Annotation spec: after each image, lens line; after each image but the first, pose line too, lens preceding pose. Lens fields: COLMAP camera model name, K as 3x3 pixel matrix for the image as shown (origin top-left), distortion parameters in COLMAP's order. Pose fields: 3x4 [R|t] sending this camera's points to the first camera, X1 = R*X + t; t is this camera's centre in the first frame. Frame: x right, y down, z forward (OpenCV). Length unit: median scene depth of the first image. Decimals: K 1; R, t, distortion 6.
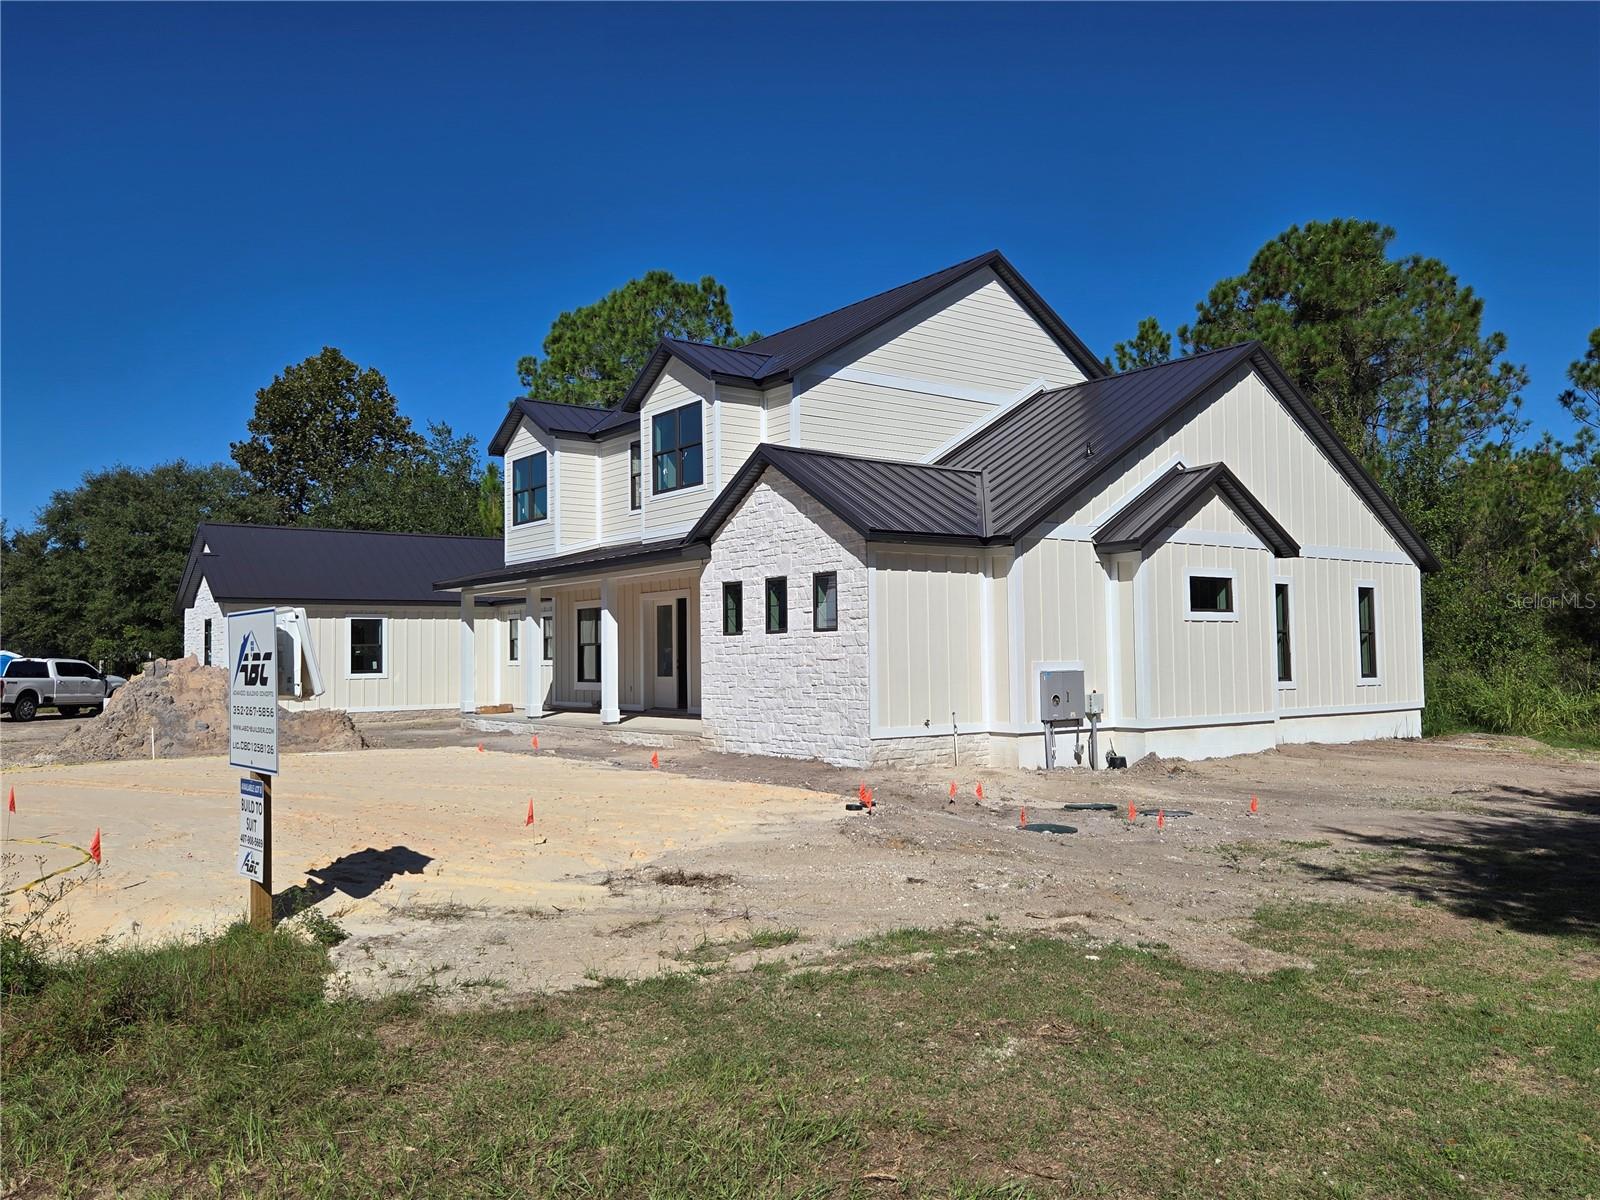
lens RADIAL K [[1160.0, 0, 791.1], [0, 1160.0, 603.4], [0, 0, 1]] dist [0.056963, -0.005883]
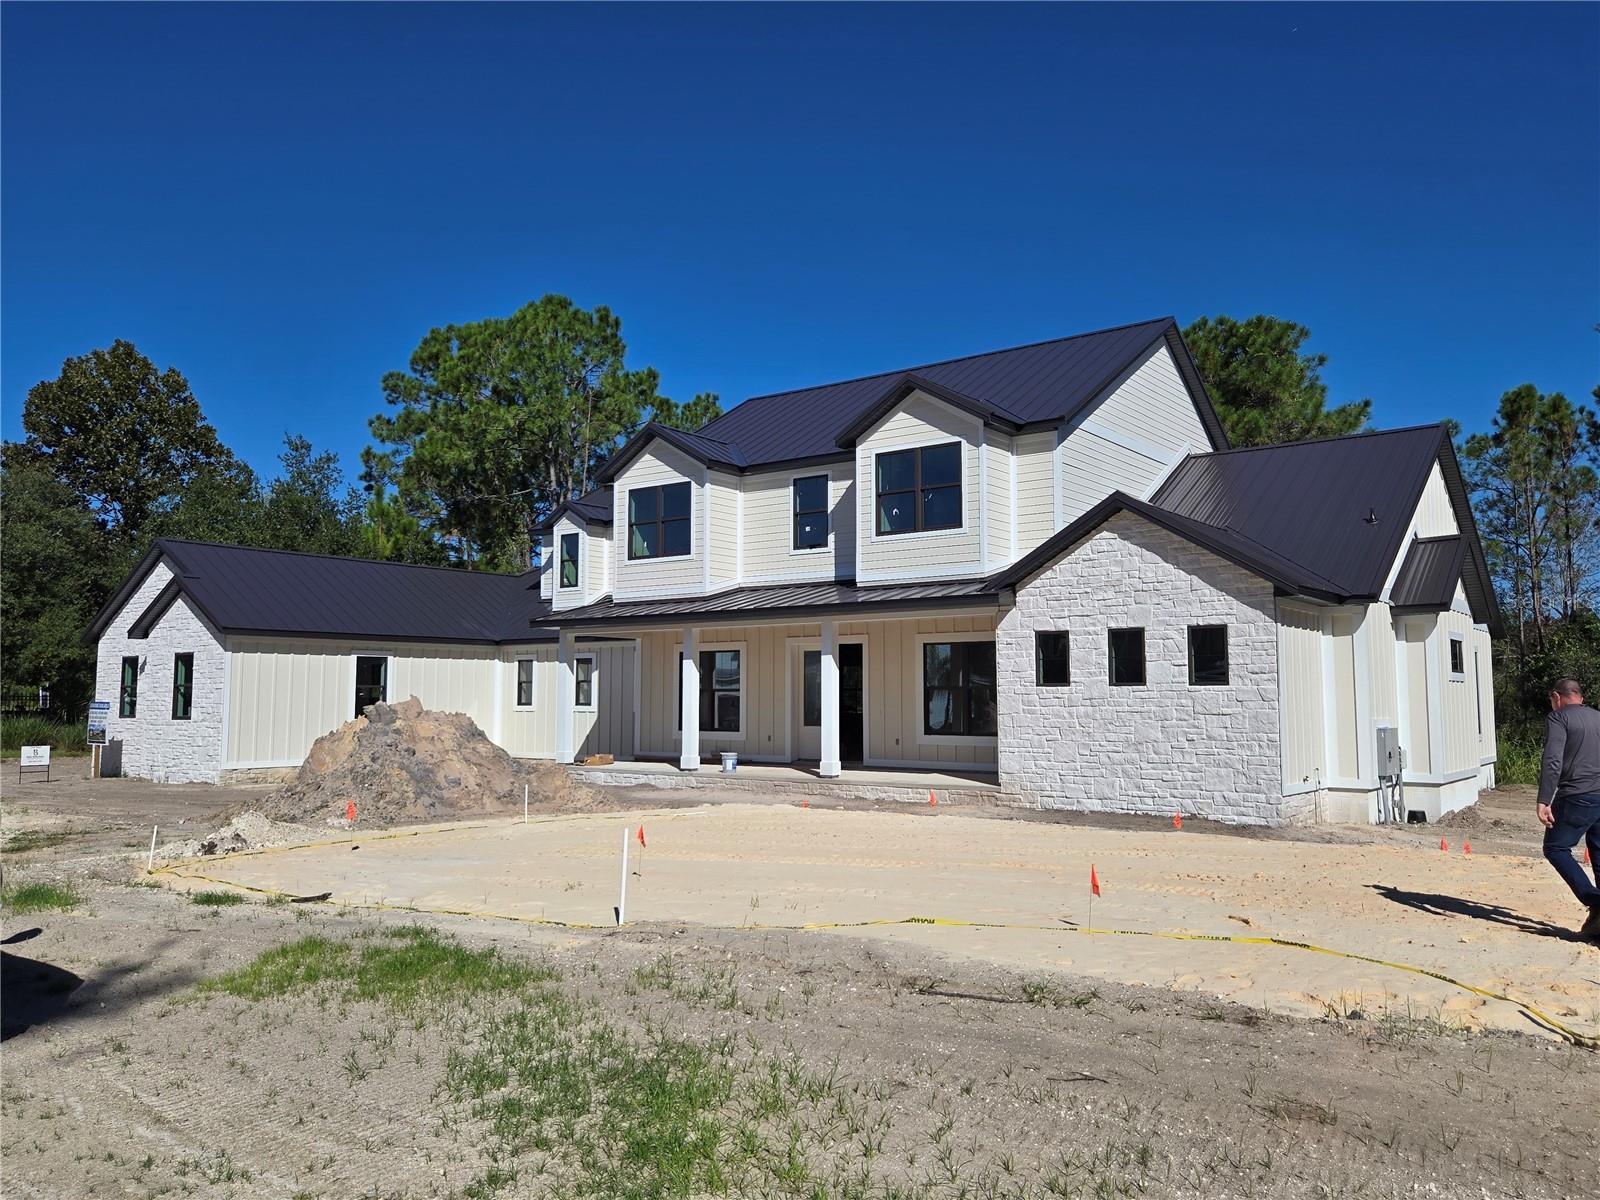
lens RADIAL K [[1160.0, 0, 798.7], [0, 1160.0, 602.7], [0, 0, 1]] dist [0.056963, -0.005883]
pose [[0.966356, 0.034579, 0.254874, -0.394012], [-0.024520, 0.998794, -0.042538, 0.003273], [-0.256038, 0.034857, 0.966038, 0.090796]]
